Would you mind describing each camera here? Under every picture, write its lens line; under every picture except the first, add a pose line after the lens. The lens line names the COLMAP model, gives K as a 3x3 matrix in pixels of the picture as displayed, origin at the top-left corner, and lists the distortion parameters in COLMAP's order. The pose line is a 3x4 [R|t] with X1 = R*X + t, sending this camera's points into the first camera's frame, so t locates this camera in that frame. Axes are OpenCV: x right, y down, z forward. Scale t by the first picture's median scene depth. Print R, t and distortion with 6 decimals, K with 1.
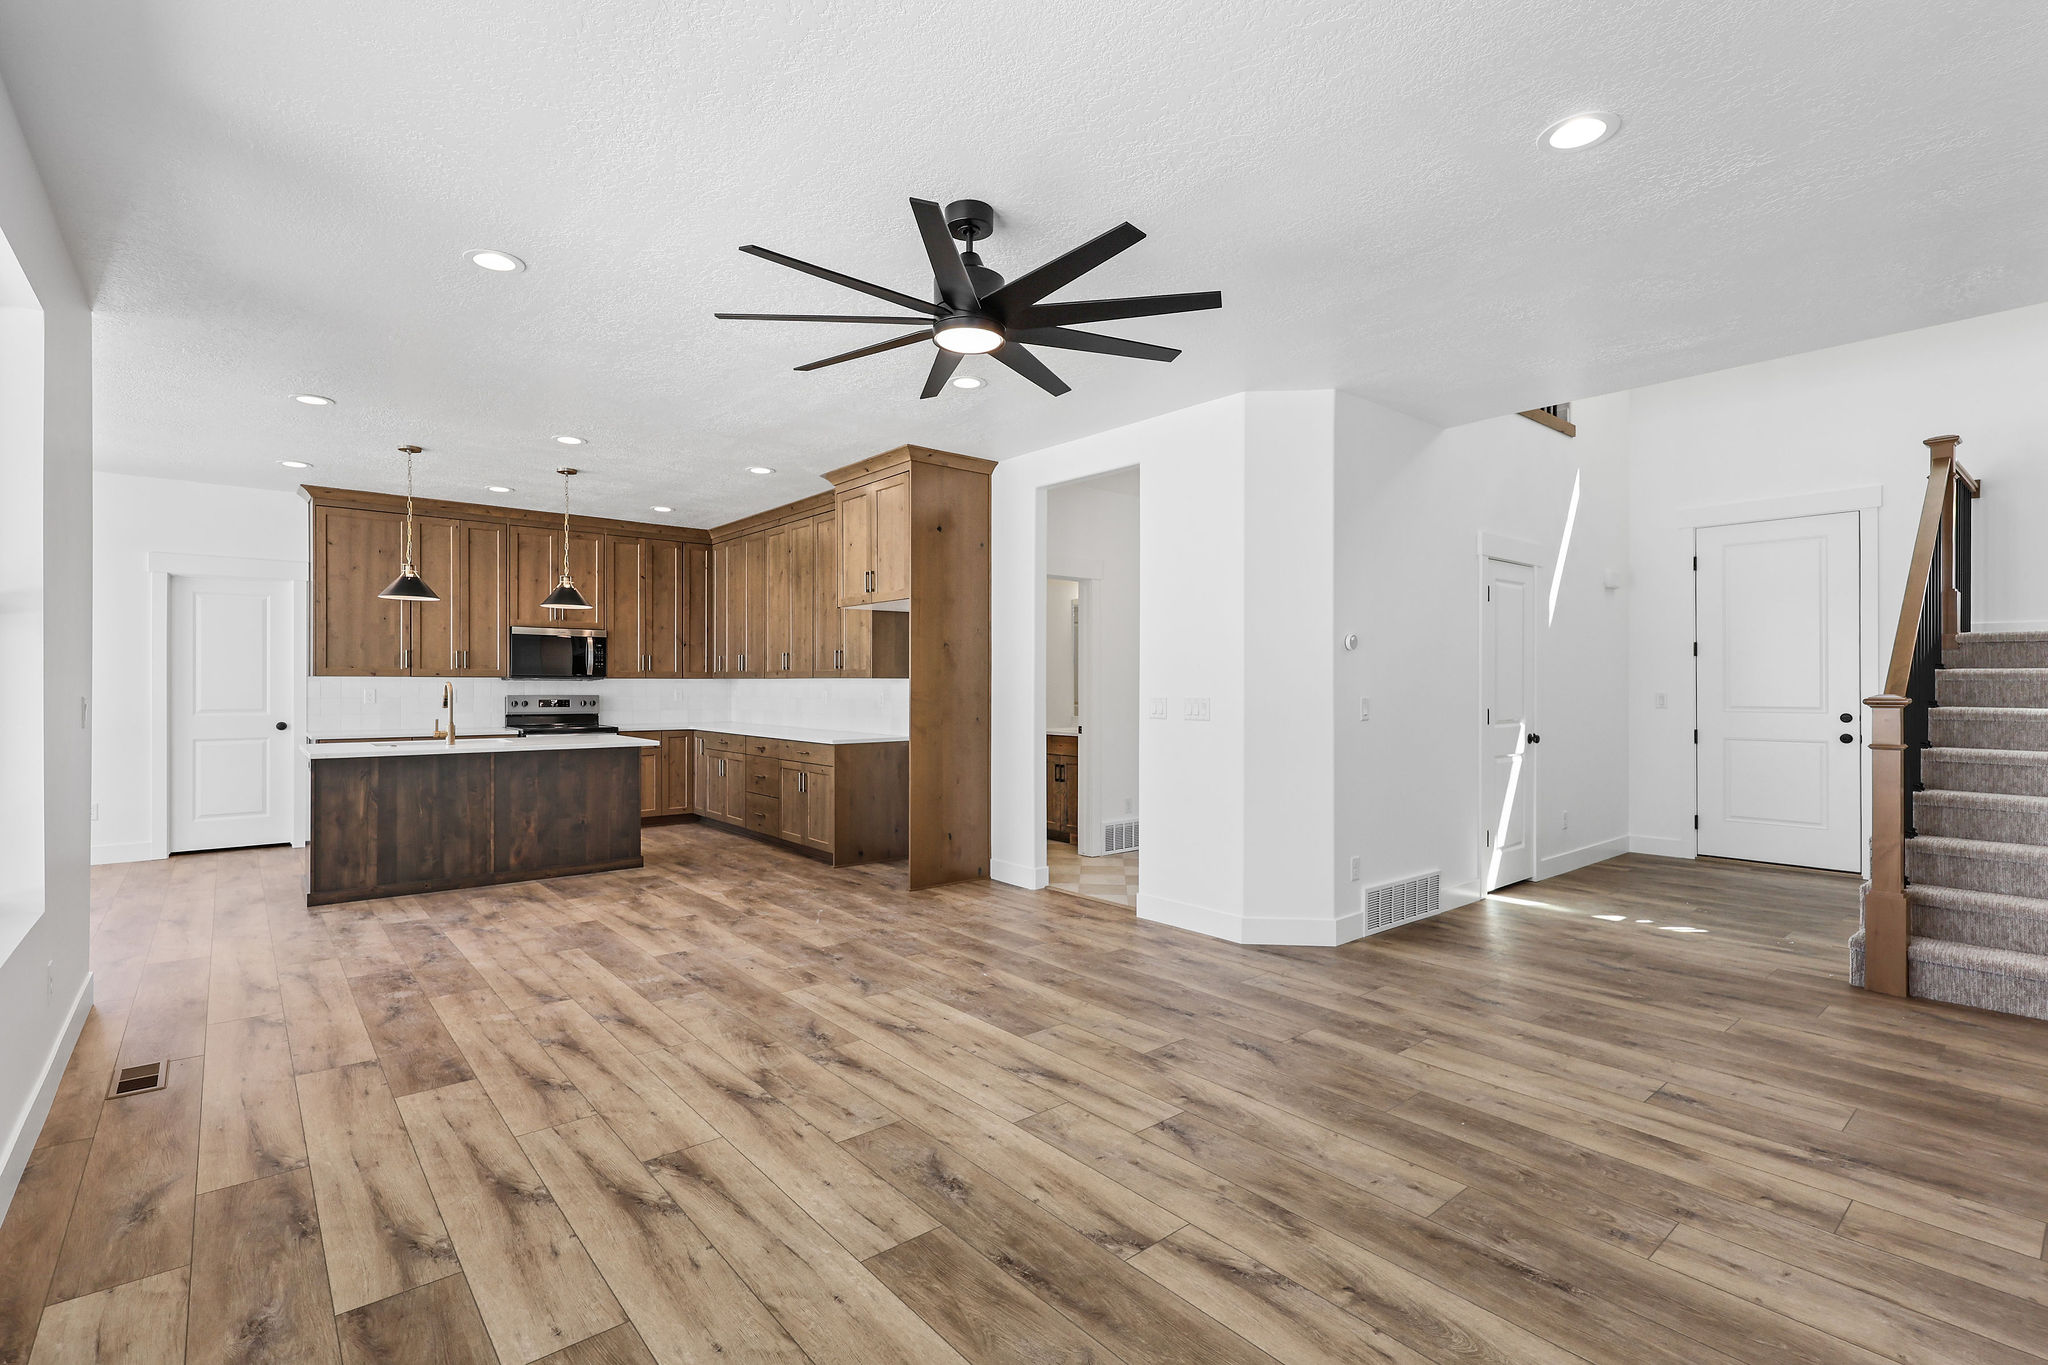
lens RADIAL K [[935.7, 0, 1029.4], [0, 935.7, 680.6], [0, 0, 1]] dist [0.002574, 0.001245]
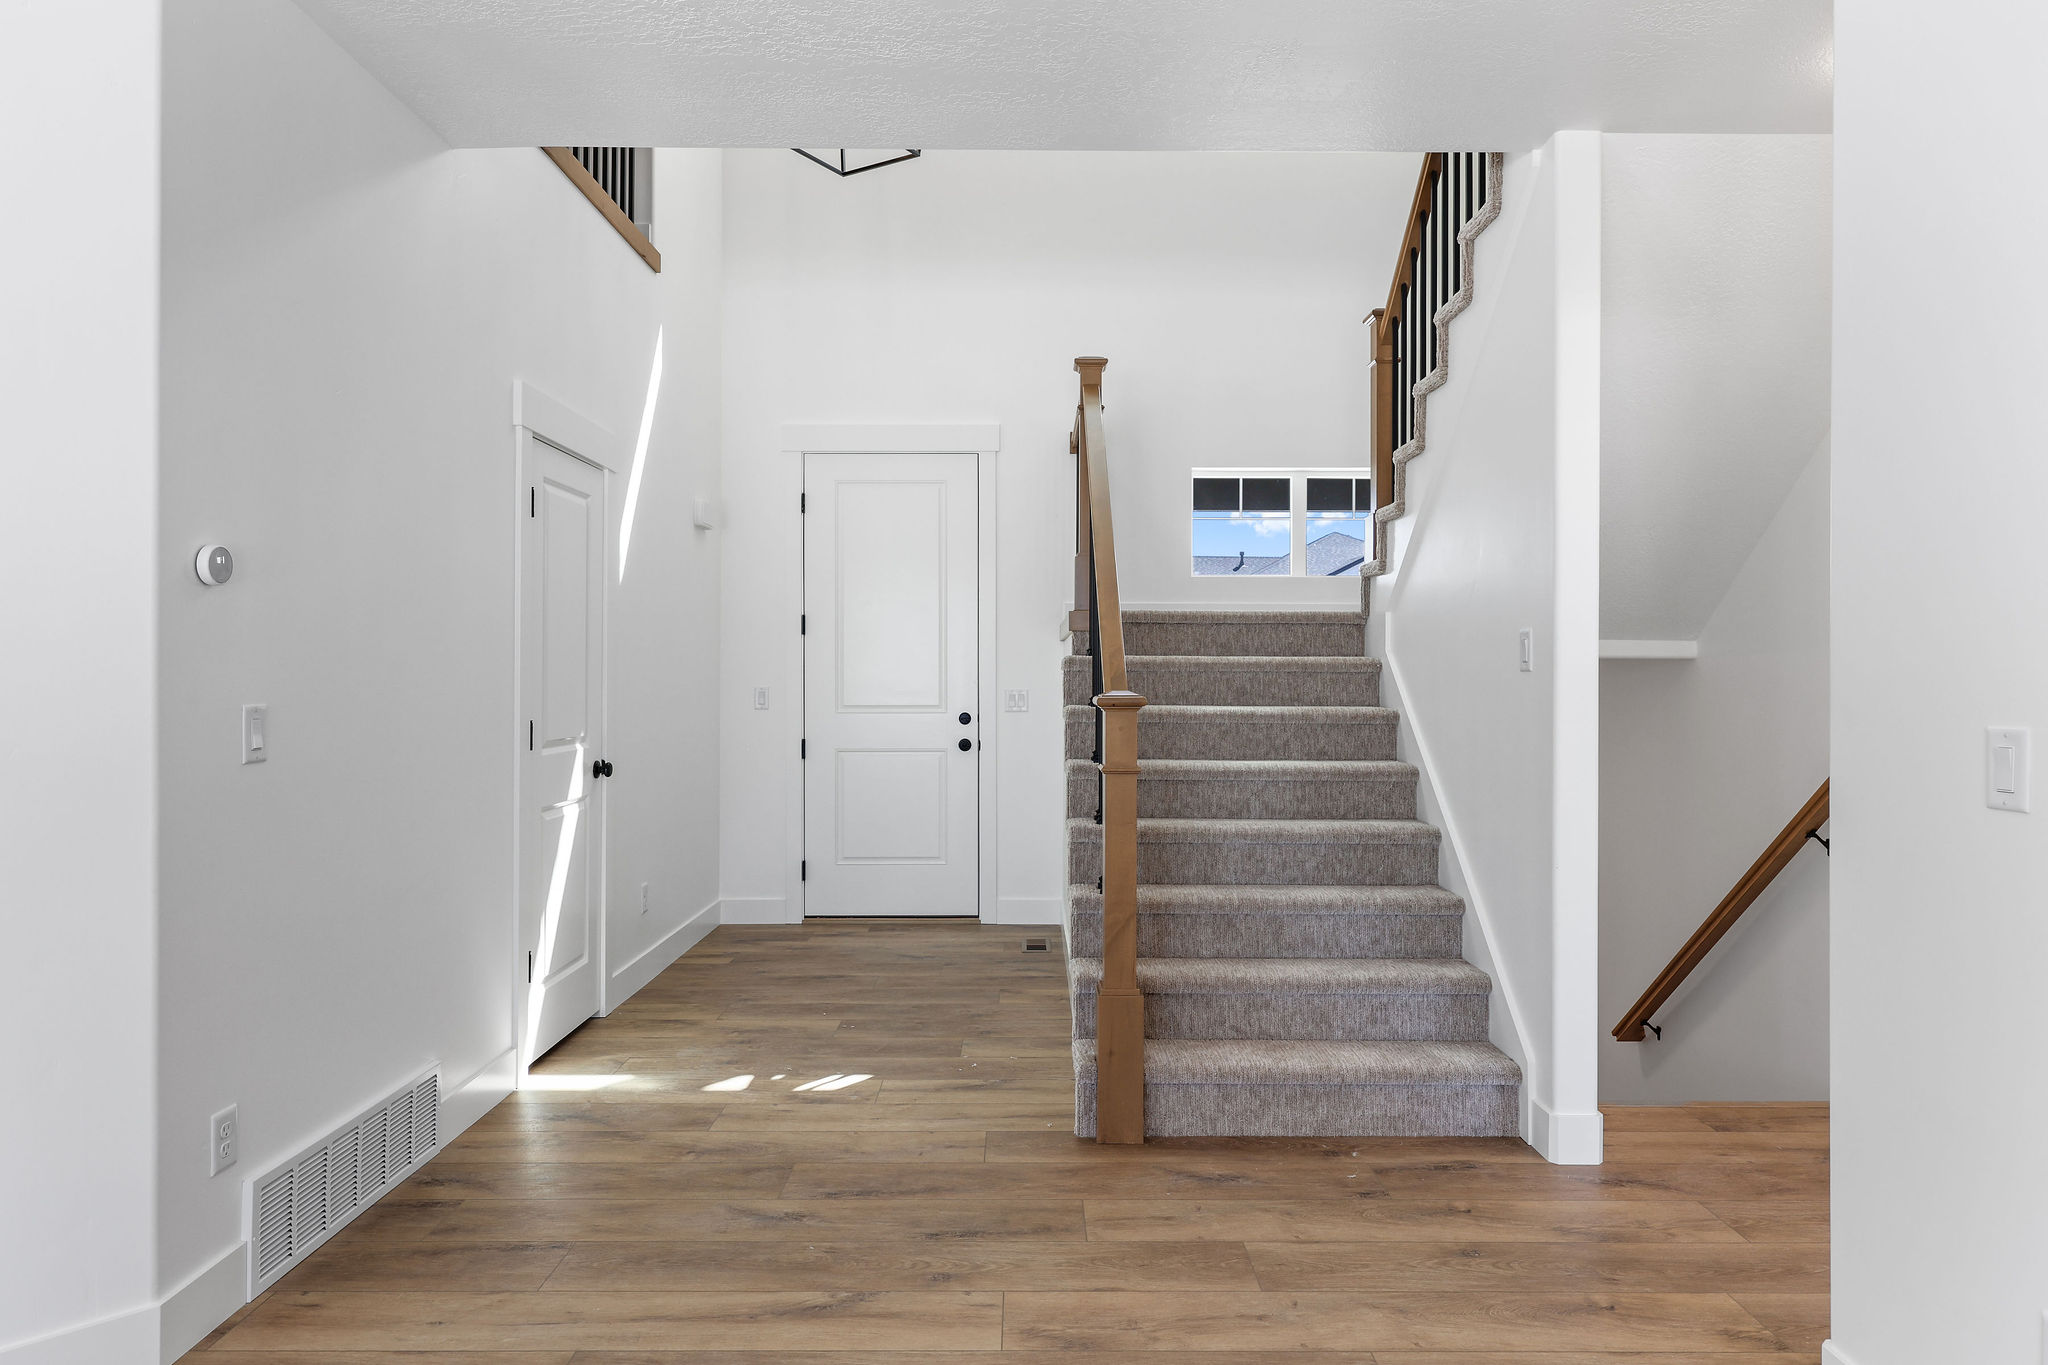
lens RADIAL K [[1242.5, 0, 1031.0], [0, 1242.5, 672.2], [0, 0, 1]] dist [0.000356, -0.000456]
pose [[0.648378, 0.003007, 0.761313, 0.165523], [-0.005023, 0.999987, 0.000328, 0.001272], [-0.761302, -0.004037, 0.648385, 0.392307]]
